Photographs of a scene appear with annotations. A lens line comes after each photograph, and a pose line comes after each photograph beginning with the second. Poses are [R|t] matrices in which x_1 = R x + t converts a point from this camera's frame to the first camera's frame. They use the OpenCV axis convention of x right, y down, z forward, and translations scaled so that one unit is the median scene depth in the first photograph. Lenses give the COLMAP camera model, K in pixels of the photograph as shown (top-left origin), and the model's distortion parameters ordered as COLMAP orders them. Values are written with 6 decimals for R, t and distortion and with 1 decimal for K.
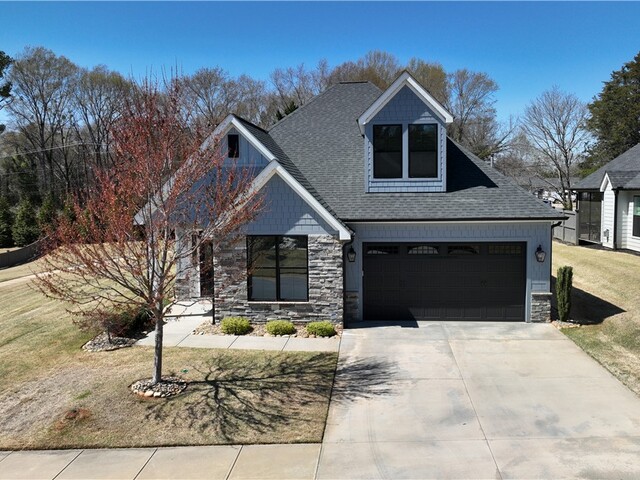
lens RADIAL K [[602.9, 0, 320.0], [0, 602.9, 240.0], [0, 0, 1]] dist [0.003534, 0.003213]
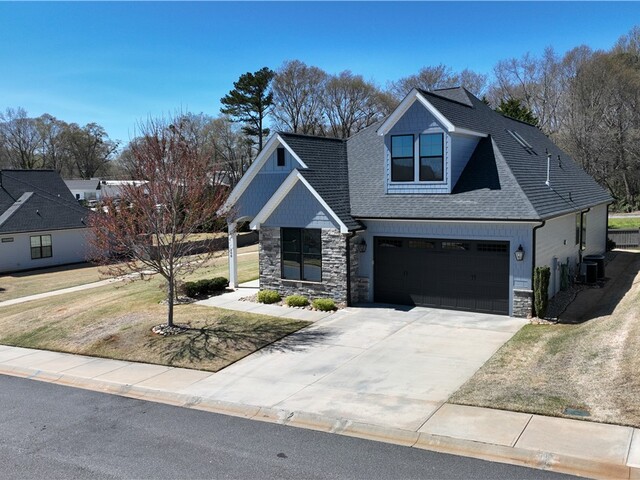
lens RADIAL K [[602.9, 0, 320.0], [0, 602.9, 240.0], [0, 0, 1]] dist [0.003534, 0.003213]
pose [[0.895763, 0.039082, -0.442810, 0.520960], [-0.031816, 0.999210, 0.023829, -0.014067], [0.443391, -0.007256, 0.896299, -0.110972]]
